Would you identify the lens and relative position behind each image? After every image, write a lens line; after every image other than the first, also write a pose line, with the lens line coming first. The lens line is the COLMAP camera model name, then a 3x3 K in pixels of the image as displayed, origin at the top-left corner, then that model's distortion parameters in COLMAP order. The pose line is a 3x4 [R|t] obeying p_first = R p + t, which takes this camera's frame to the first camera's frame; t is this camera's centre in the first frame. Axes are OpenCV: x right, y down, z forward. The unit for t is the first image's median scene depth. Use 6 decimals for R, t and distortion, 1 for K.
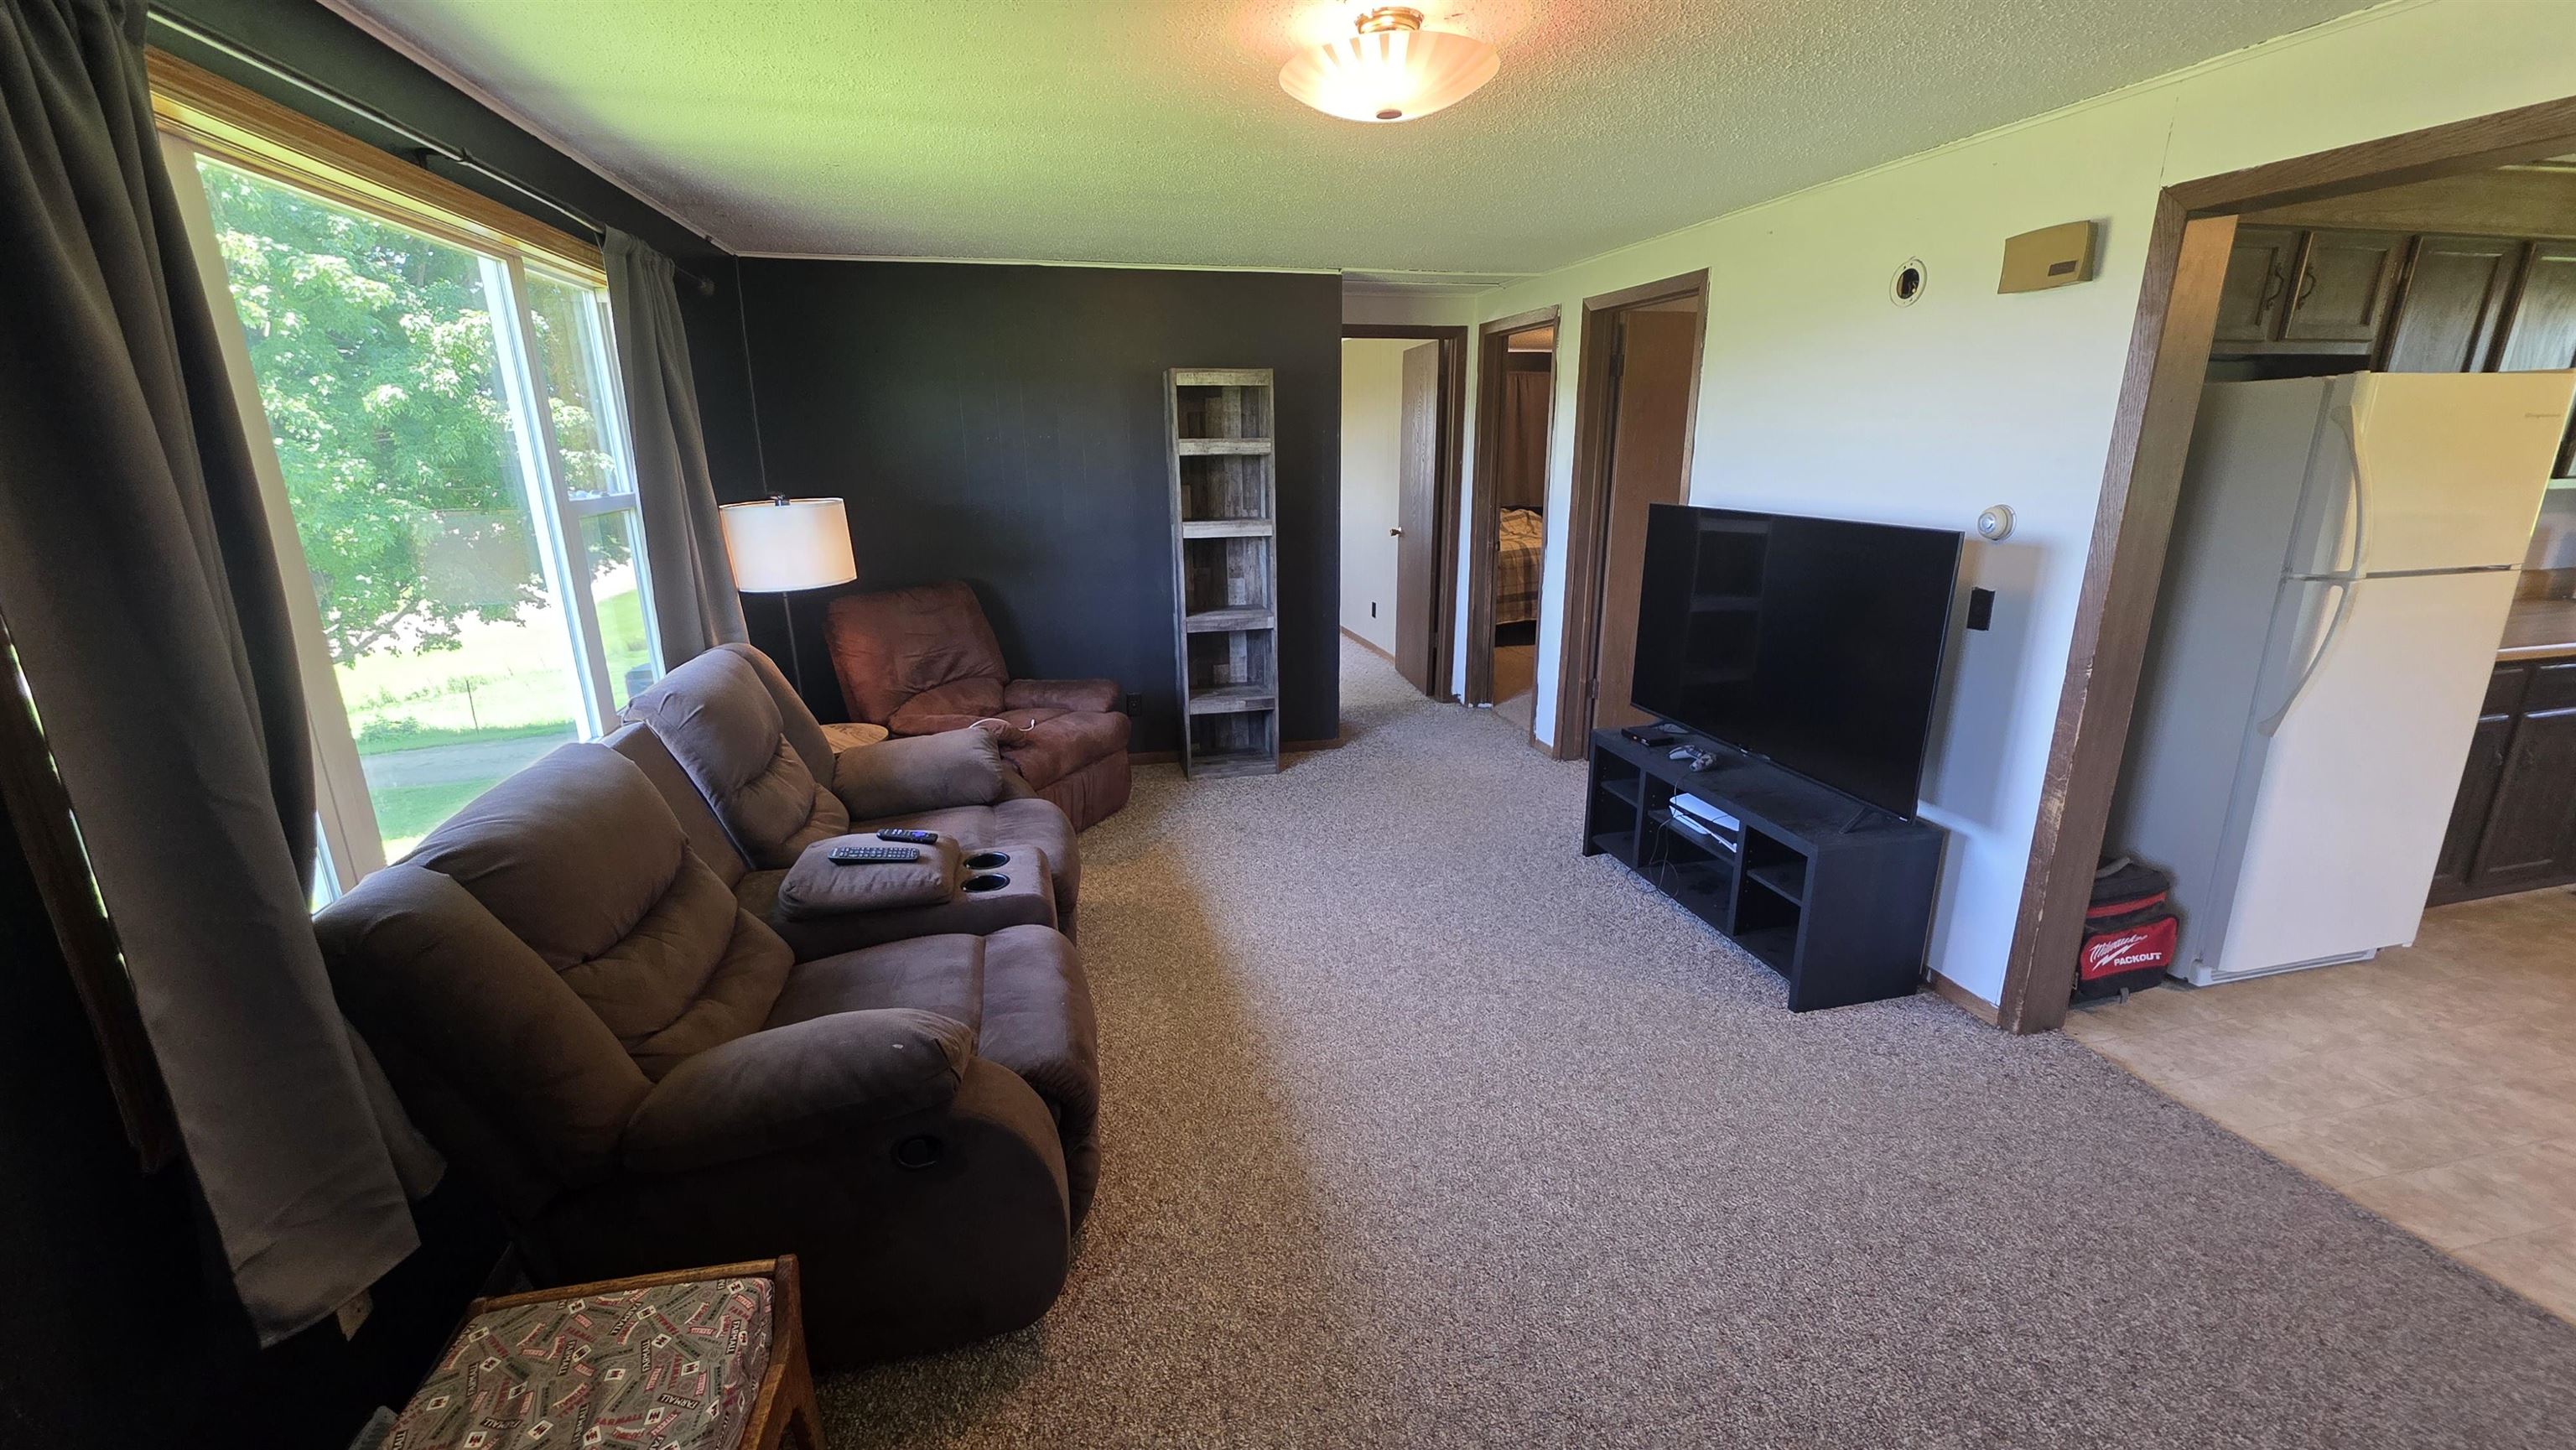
lens RADIAL K [[1020.0, 0, 1276.9], [0, 1020.0, 723.4], [0, 0, 1]] dist [0.001161, 0.000082]
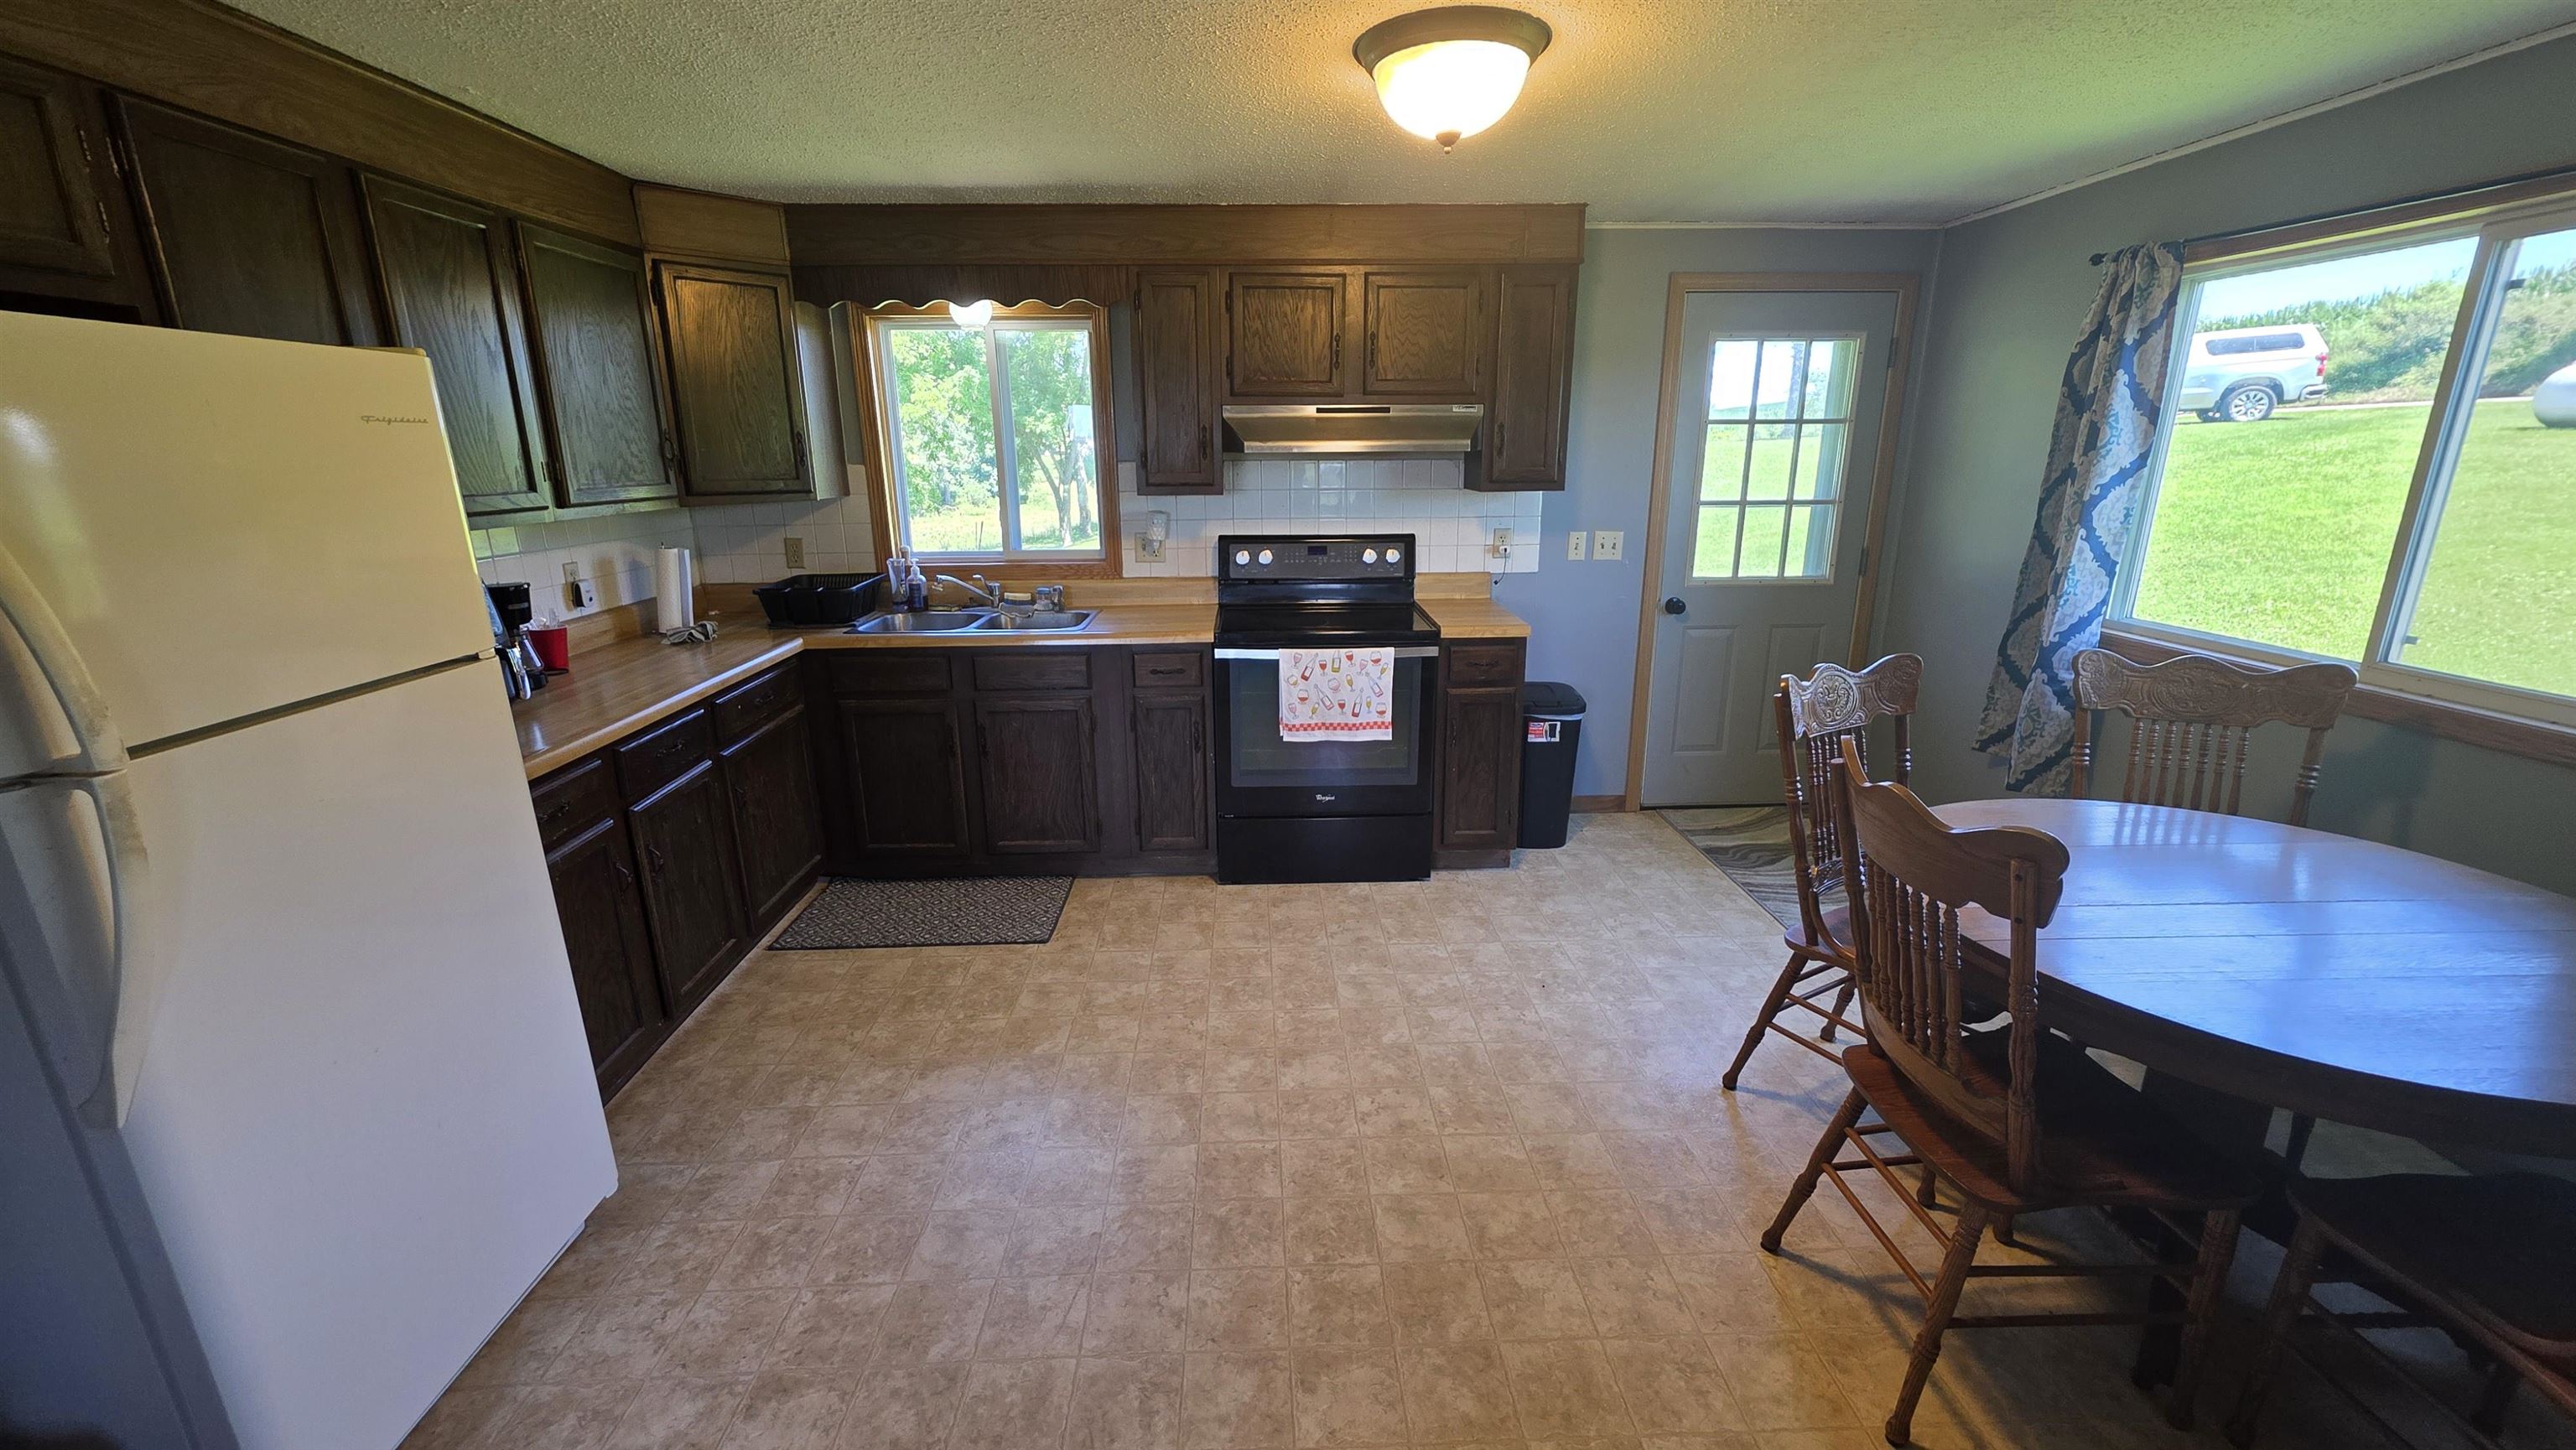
lens RADIAL K [[1018.3, 0, 1291.2], [0, 1018.3, 717.5], [0, 0, 1]] dist [0.000610, 0.000020]
pose [[0.190348, -0.243855, 0.950948, 0.471657], [0.269182, 0.944498, 0.188320, -0.068596], [-0.944091, 0.220132, 0.245425, 0.250589]]
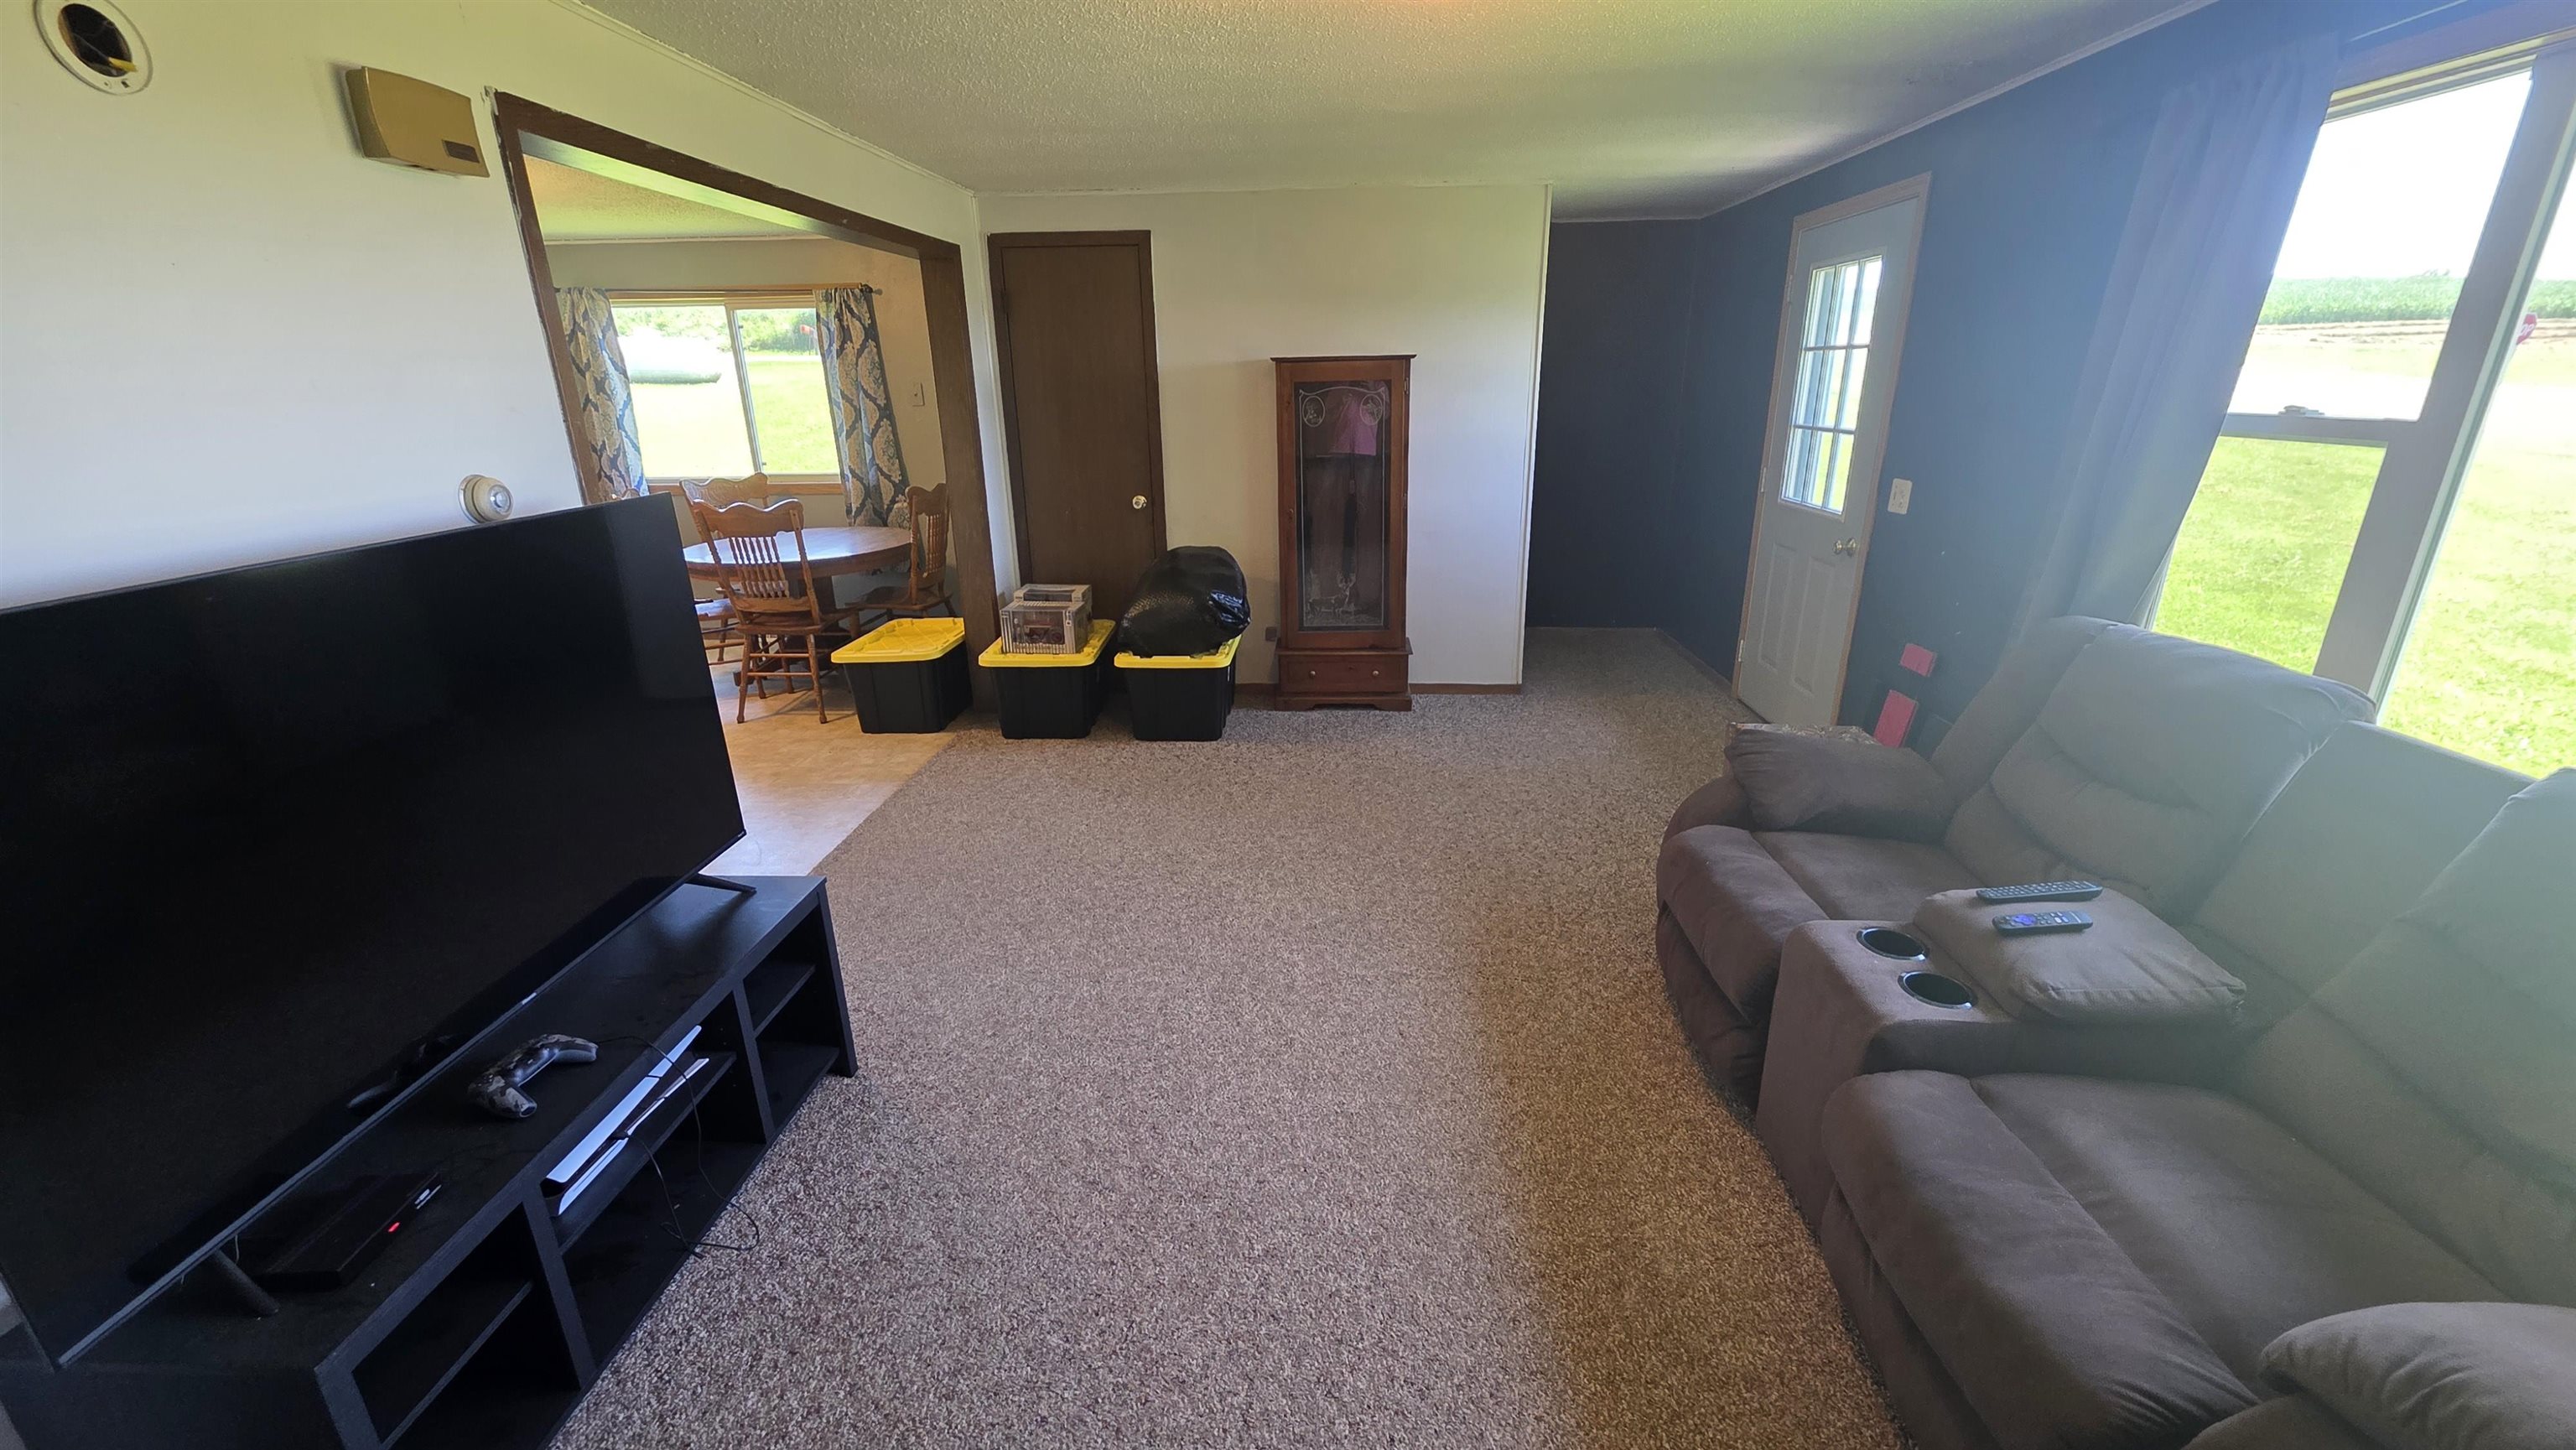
lens RADIAL K [[1016.7, 0, 1285.5], [0, 1016.7, 722.3], [0, 0, 1]] dist [0.002176, 0.000405]
pose [[-0.960368, -0.064132, 0.271256, -0.029511], [0.100575, 0.827880, 0.551814, -0.272748], [-0.259957, 0.557227, -0.788620, 1.006601]]
